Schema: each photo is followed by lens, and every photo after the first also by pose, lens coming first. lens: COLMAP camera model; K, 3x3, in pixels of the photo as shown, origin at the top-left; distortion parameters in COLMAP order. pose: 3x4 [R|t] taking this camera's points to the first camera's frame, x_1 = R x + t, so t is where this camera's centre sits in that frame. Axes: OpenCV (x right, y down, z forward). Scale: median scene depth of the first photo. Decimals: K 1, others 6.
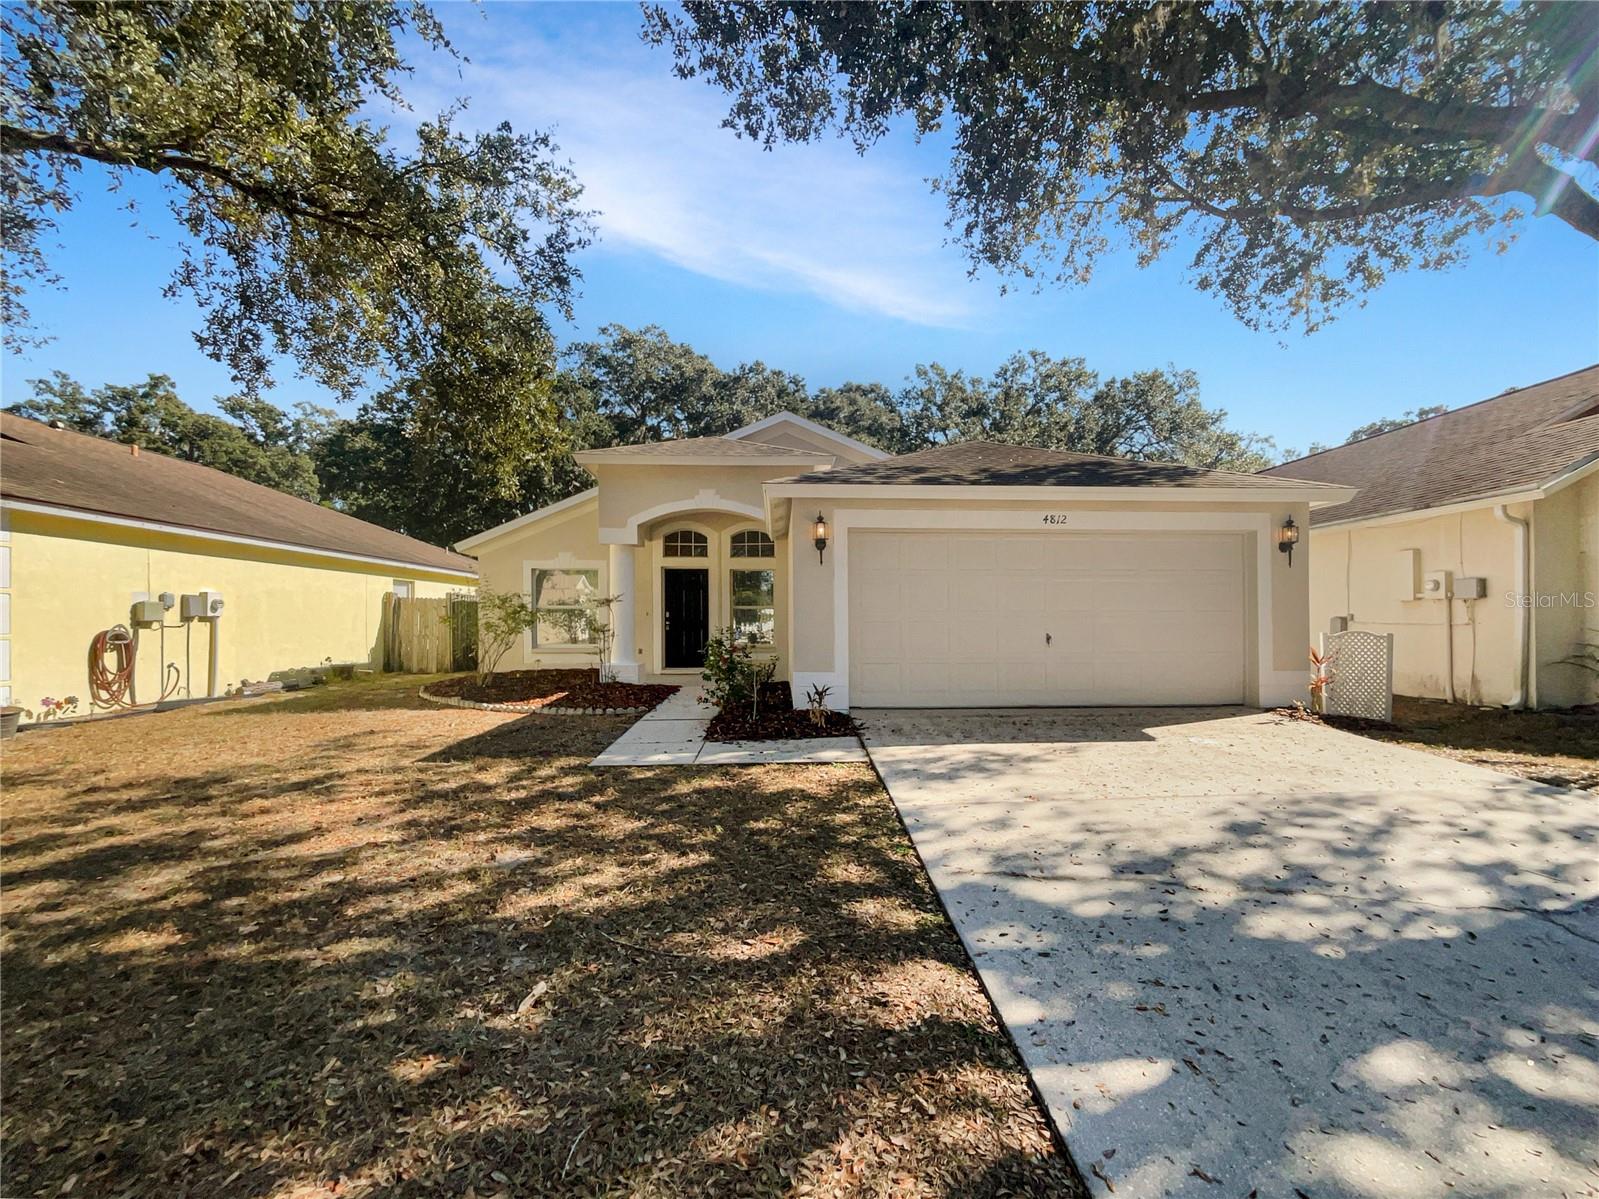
lens RADIAL K [[642.5, 0, 833.5], [0, 642.5, 573.0], [0, 0, 1]] dist [-0.001656, 0.000197]
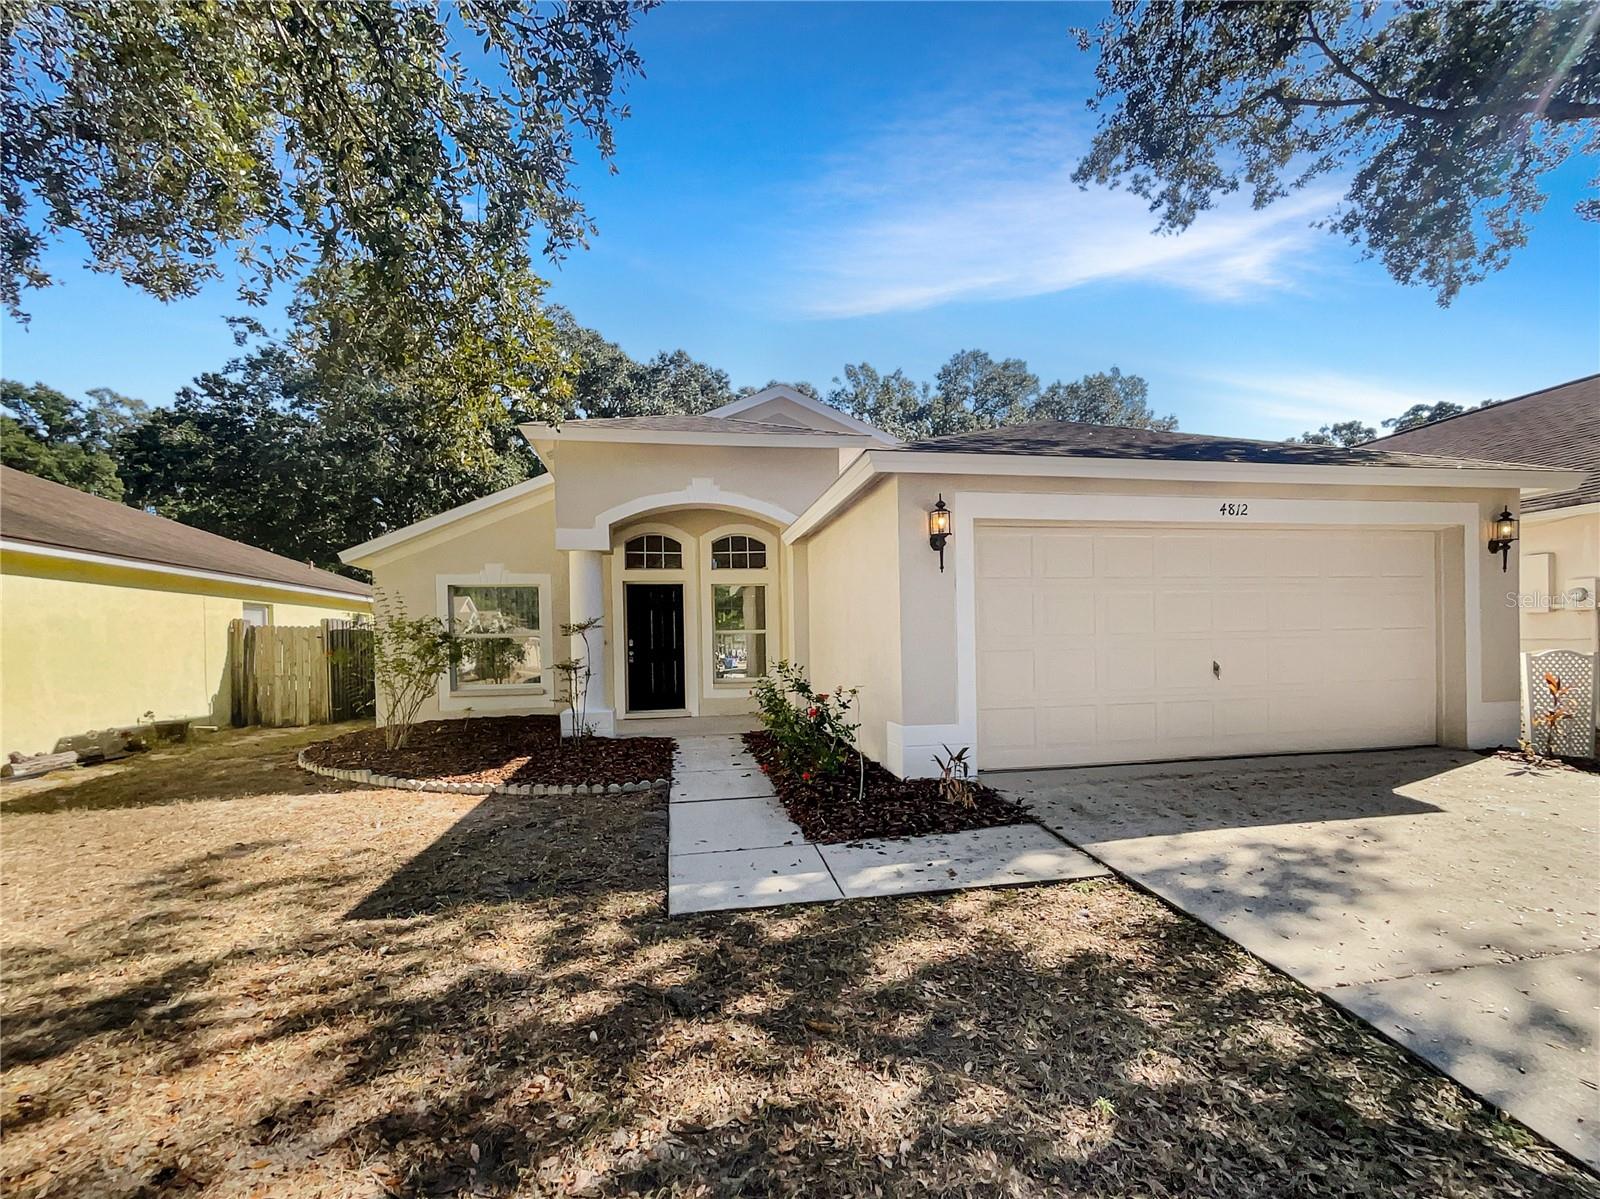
lens RADIAL K [[658.3, 0, 803.3], [0, 658.3, 601.2], [0, 0, 1]] dist [0.000288, -0.000240]
pose [[0.992219, -0.010827, 0.124034, -0.152062], [0.009132, 0.999857, 0.014223, 0.004861], [-0.124171, -0.012979, 0.992176, 0.181633]]
